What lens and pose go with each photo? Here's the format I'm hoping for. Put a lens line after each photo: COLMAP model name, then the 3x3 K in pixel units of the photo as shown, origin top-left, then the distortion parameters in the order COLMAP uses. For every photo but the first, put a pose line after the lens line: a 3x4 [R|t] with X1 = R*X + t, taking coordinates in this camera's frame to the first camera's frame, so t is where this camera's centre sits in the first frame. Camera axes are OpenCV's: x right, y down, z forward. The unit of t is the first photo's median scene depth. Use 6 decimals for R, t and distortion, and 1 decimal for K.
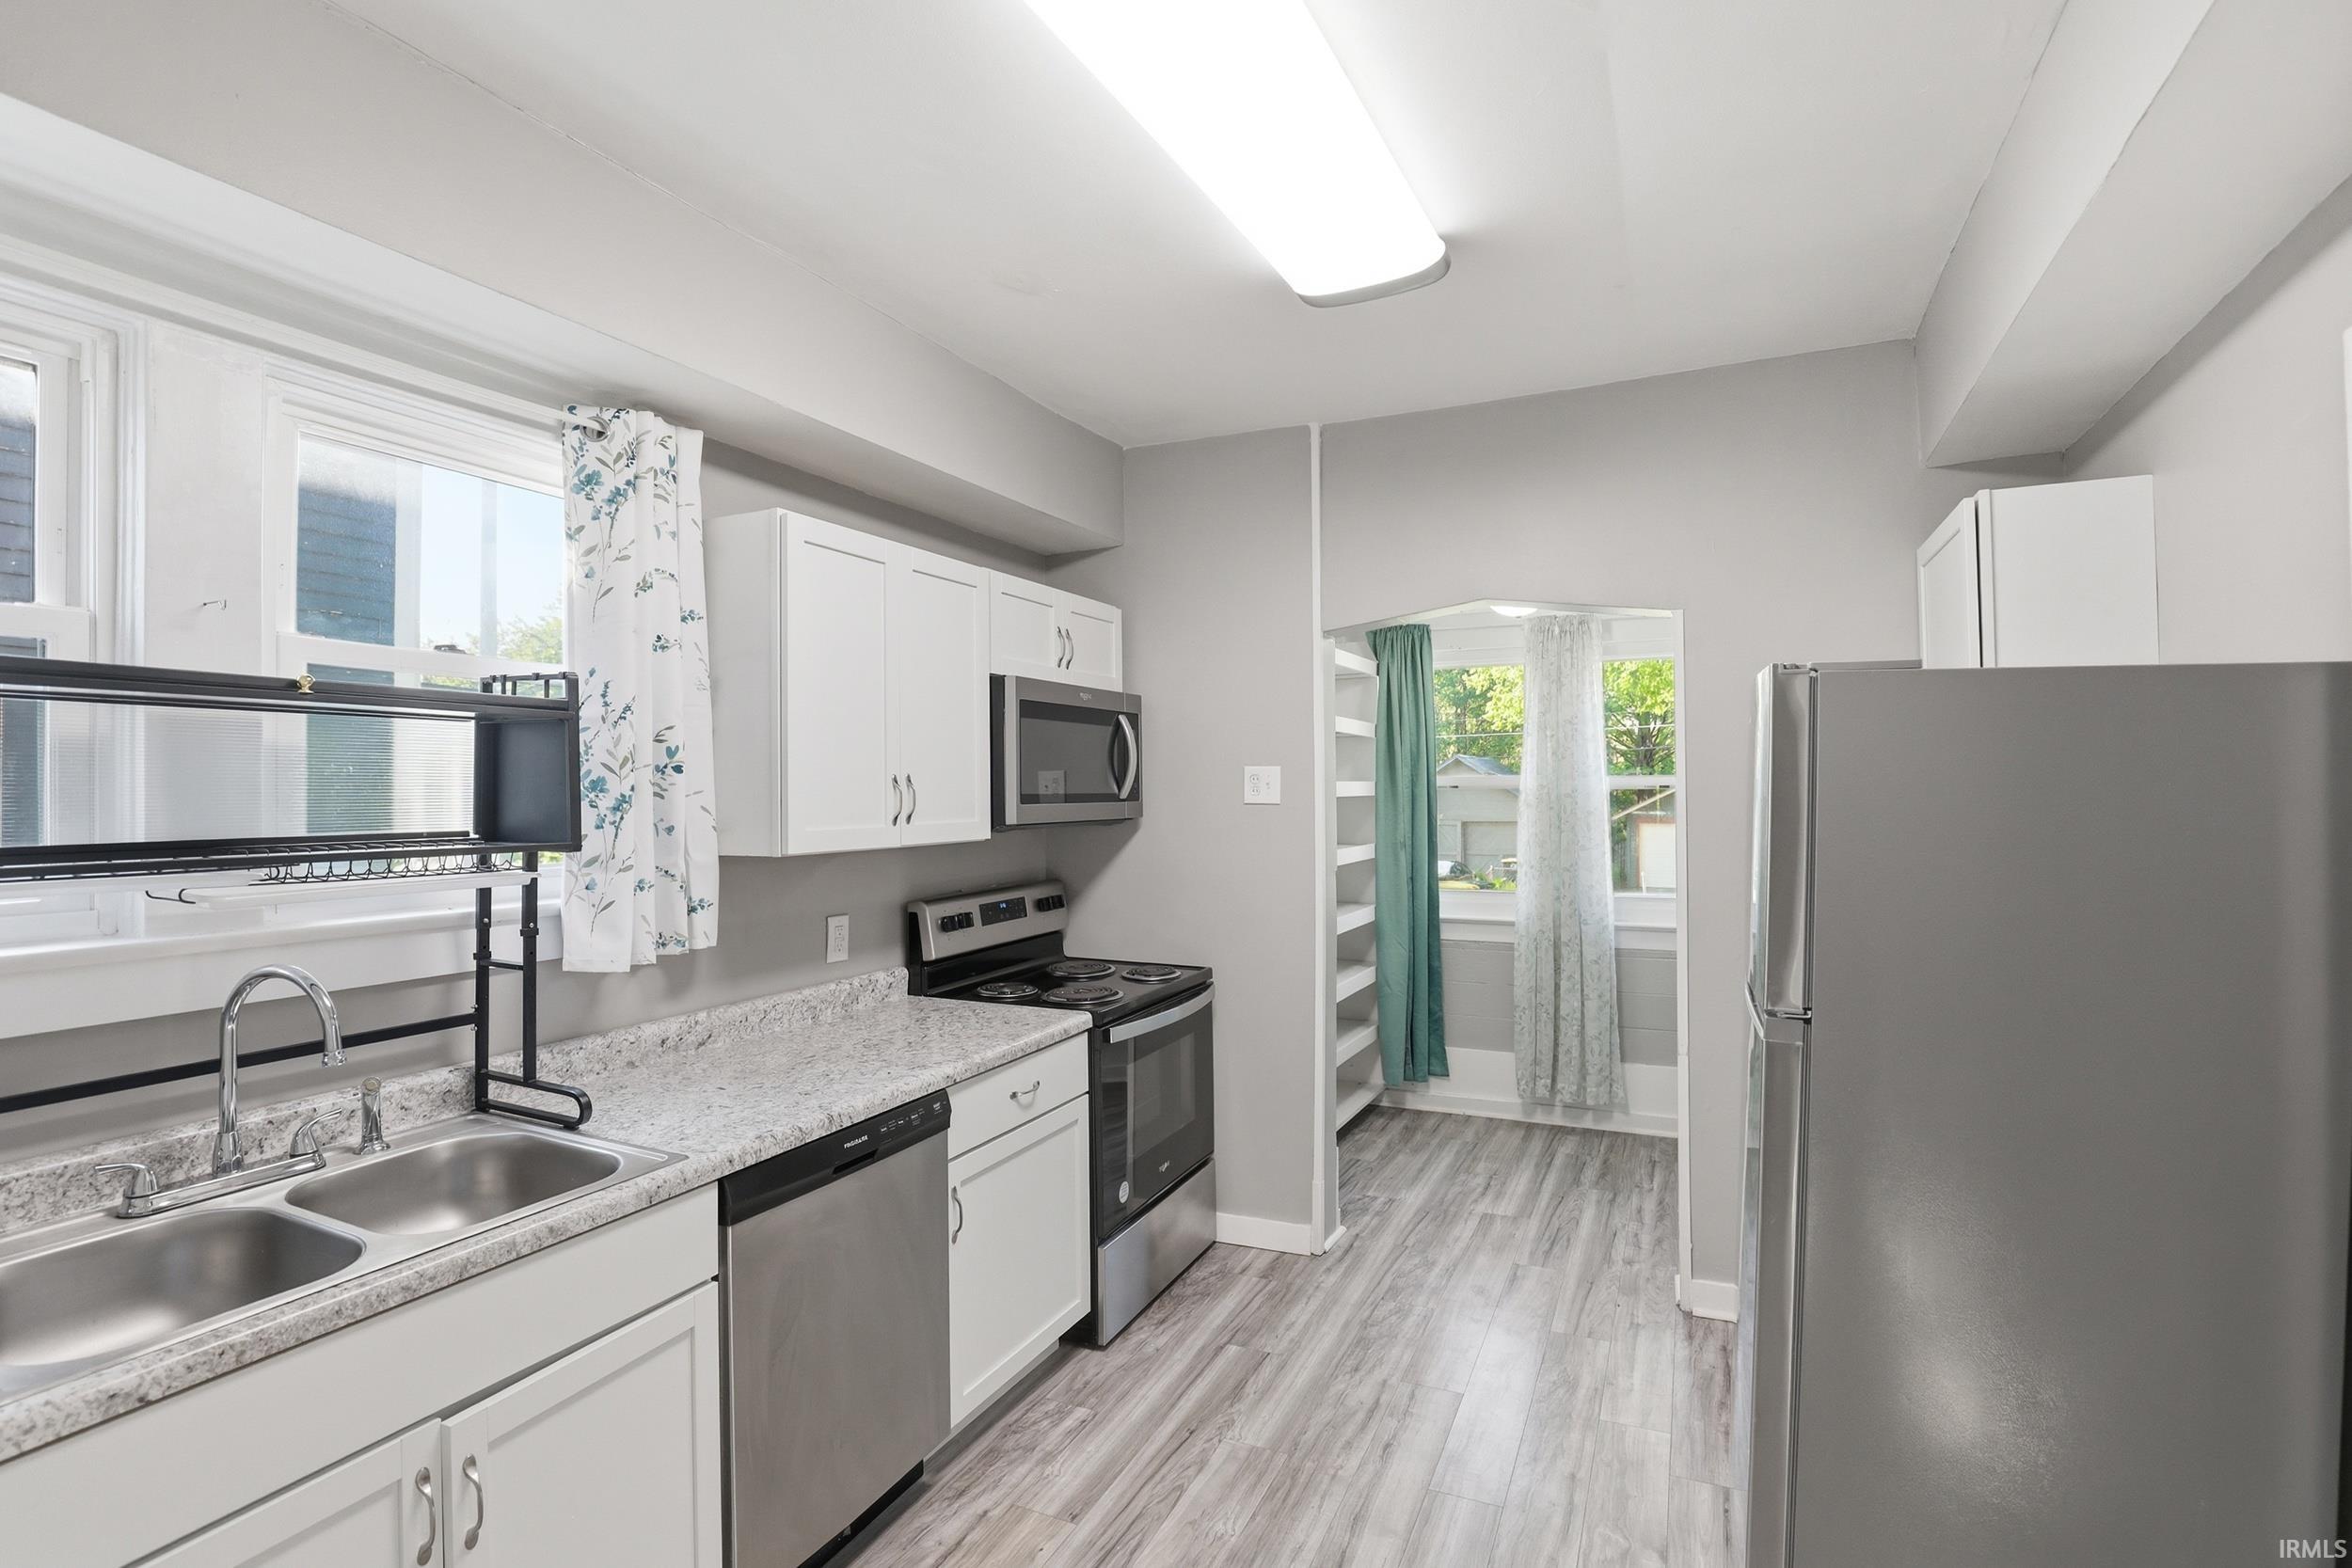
lens RADIAL K [[1079.1, 0, 1188.1], [0, 1079.1, 788.6], [0, 0, 1]] dist [-0.029875, 0.000760]
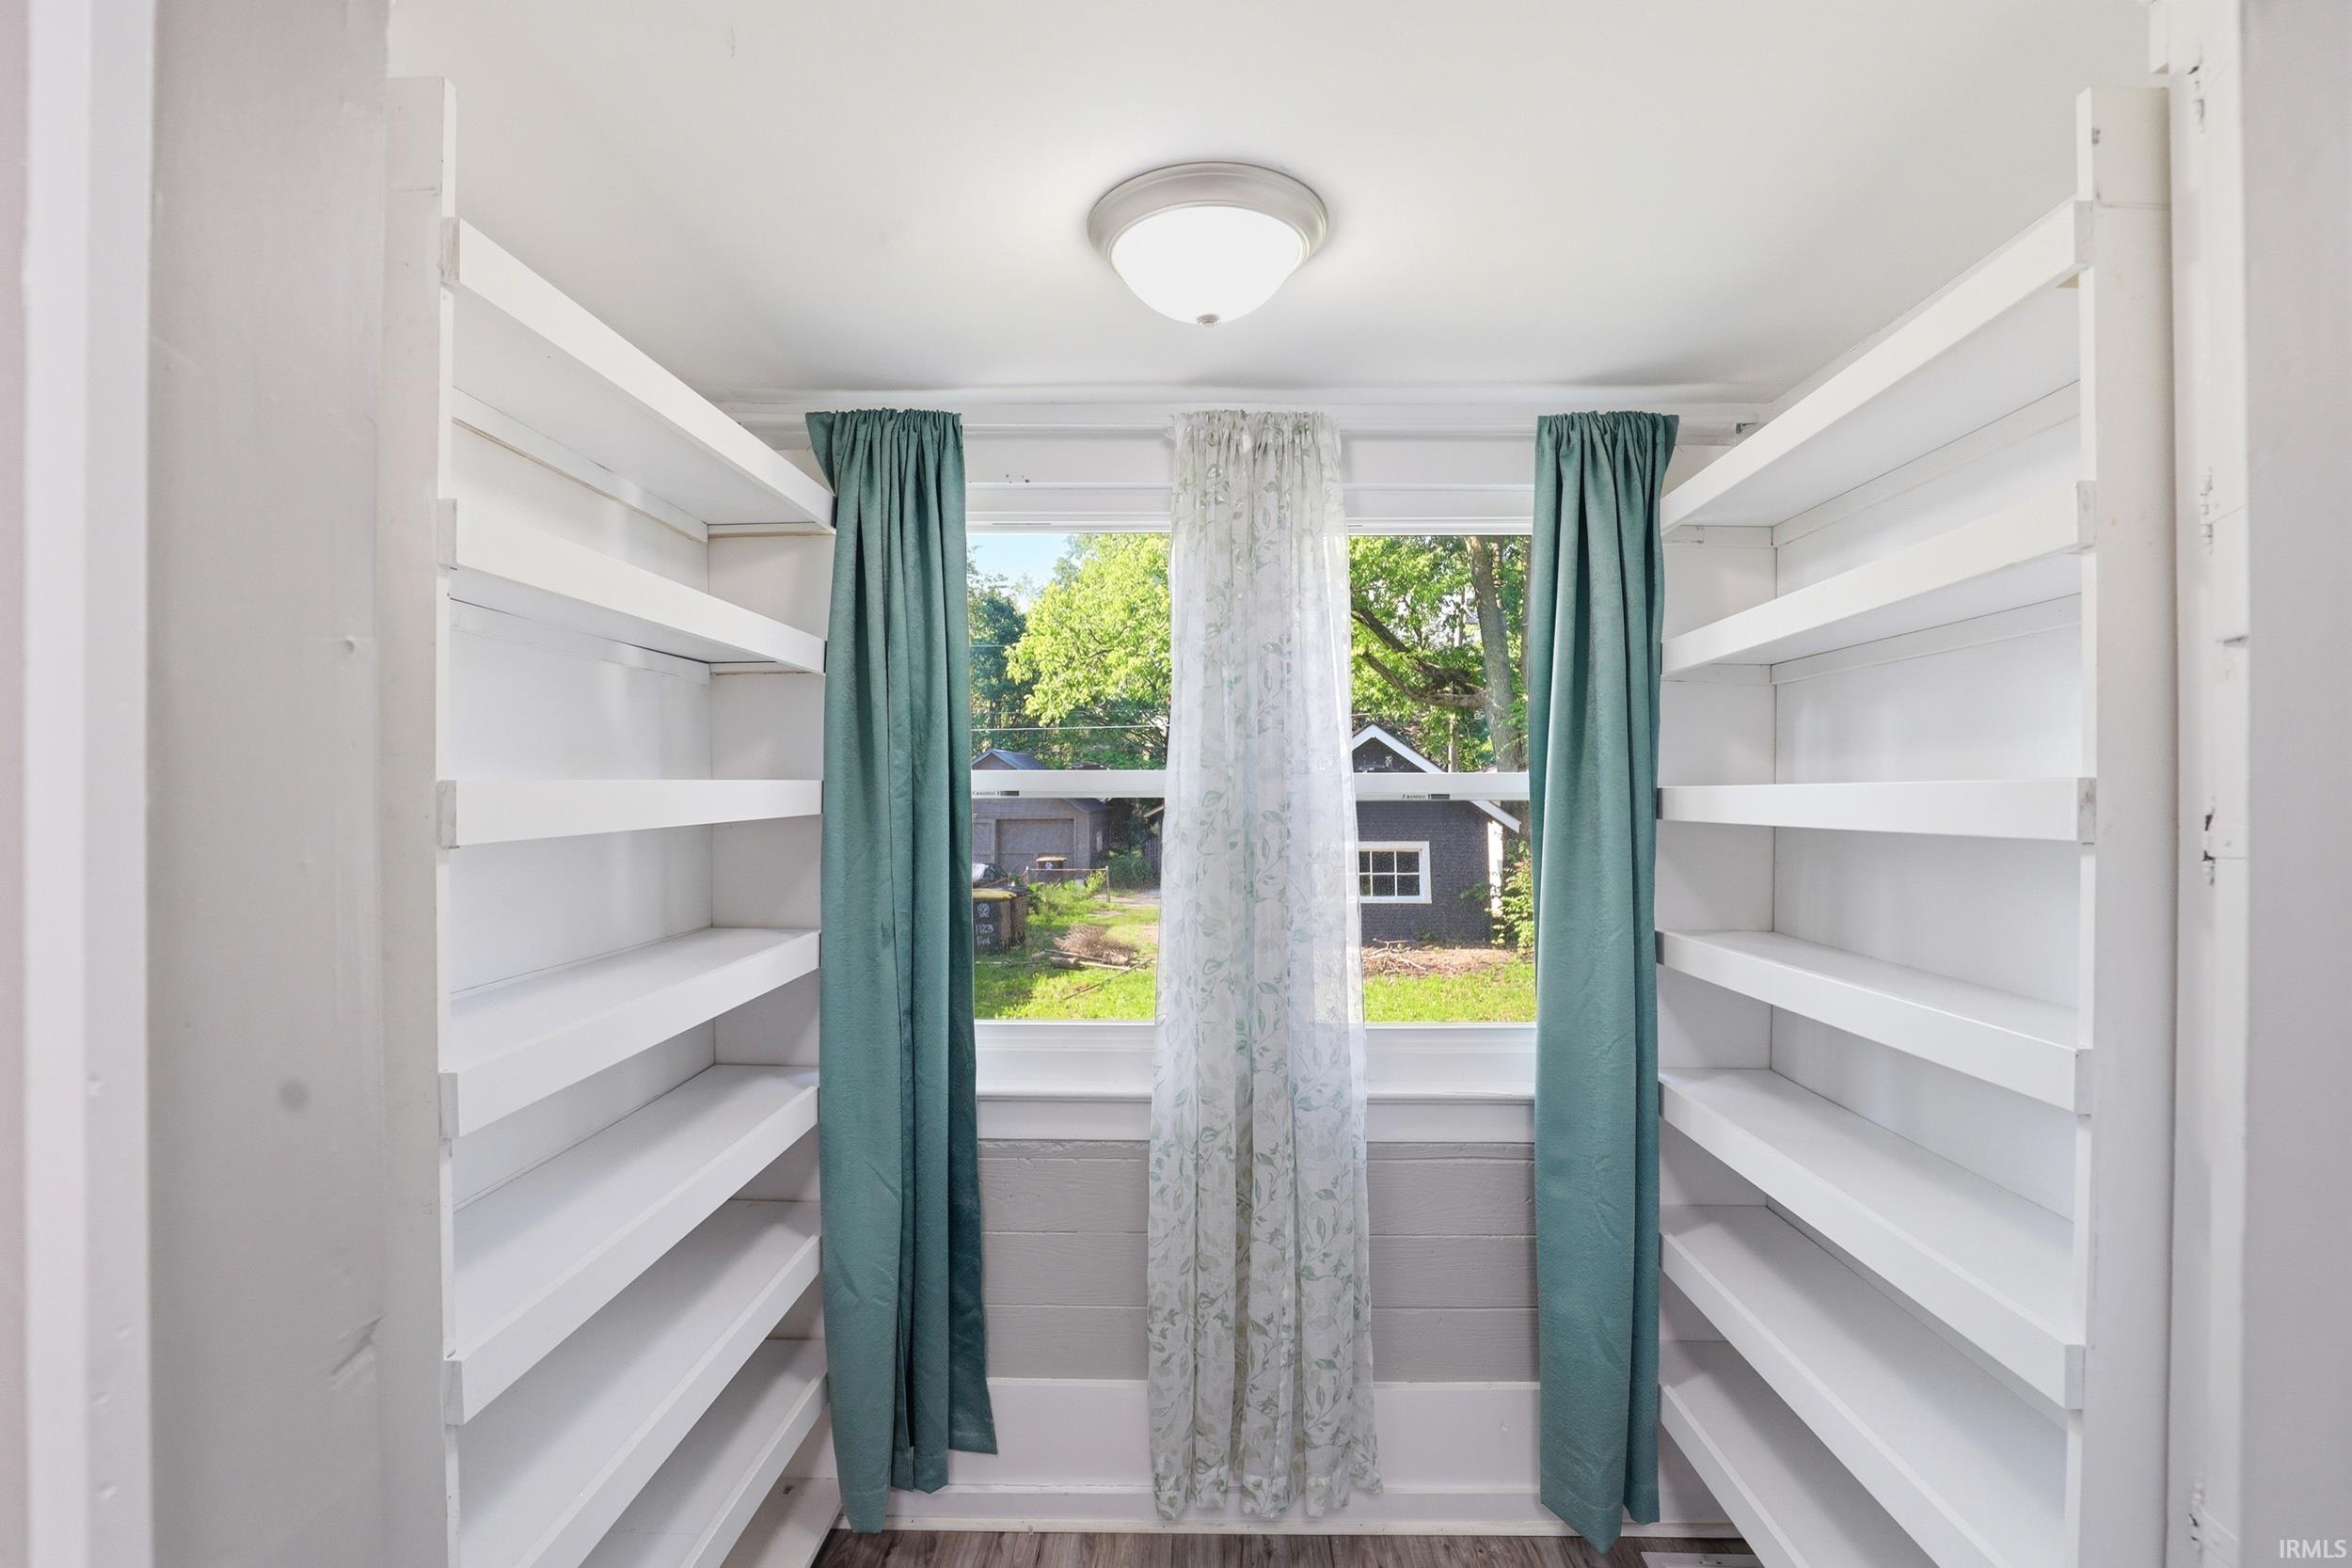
lens RADIAL K [[1079.1, 0, 1186.7], [0, 1079.1, 785.6], [0, 0, 1]] dist [-0.029875, 0.000760]
pose [[0.910934, 0.008786, 0.412459, 0.165866], [-0.009599, 0.999954, -0.000100, -0.006783], [-0.412441, -0.003868, 0.910976, 0.721845]]
